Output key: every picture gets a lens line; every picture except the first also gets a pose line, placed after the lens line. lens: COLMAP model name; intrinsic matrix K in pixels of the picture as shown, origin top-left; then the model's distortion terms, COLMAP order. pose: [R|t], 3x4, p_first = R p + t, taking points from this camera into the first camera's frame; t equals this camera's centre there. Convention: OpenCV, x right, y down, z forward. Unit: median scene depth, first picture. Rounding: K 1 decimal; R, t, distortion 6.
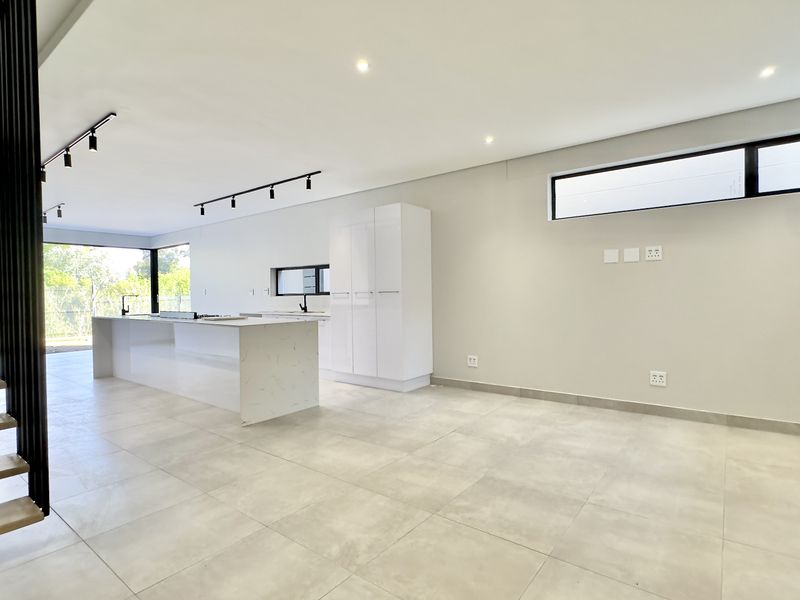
lens RADIAL K [[429.8, 0, 398.4], [0, 429.8, 301.8], [0, 0, 1]] dist [0.000621, 0.000229]
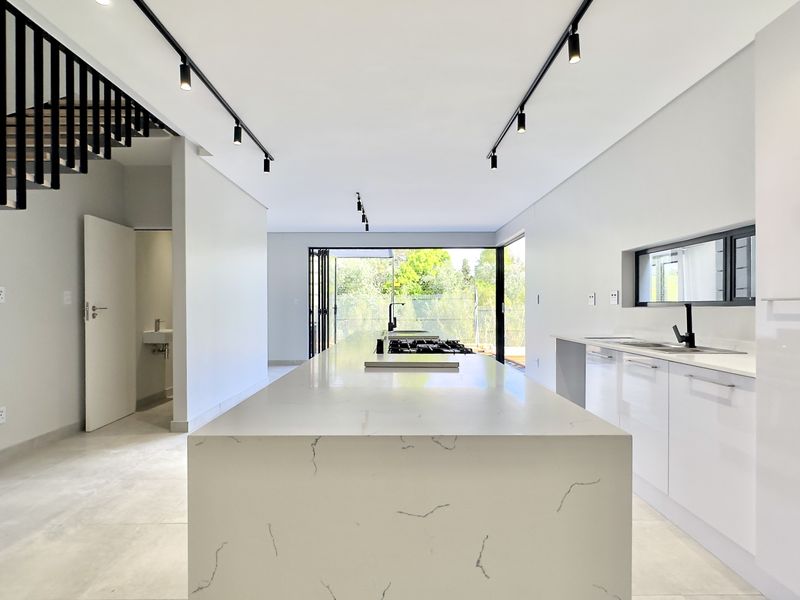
lens RADIAL K [[429.8, 0, 398.4], [0, 429.8, 301.8], [0, 0, 1]] dist [0.000621, 0.000229]
pose [[0.614502, 0.002926, -0.788910, -0.094549], [-0.018877, 0.999761, -0.010996, -0.013402], [0.788689, 0.021650, 0.614411, 0.767006]]
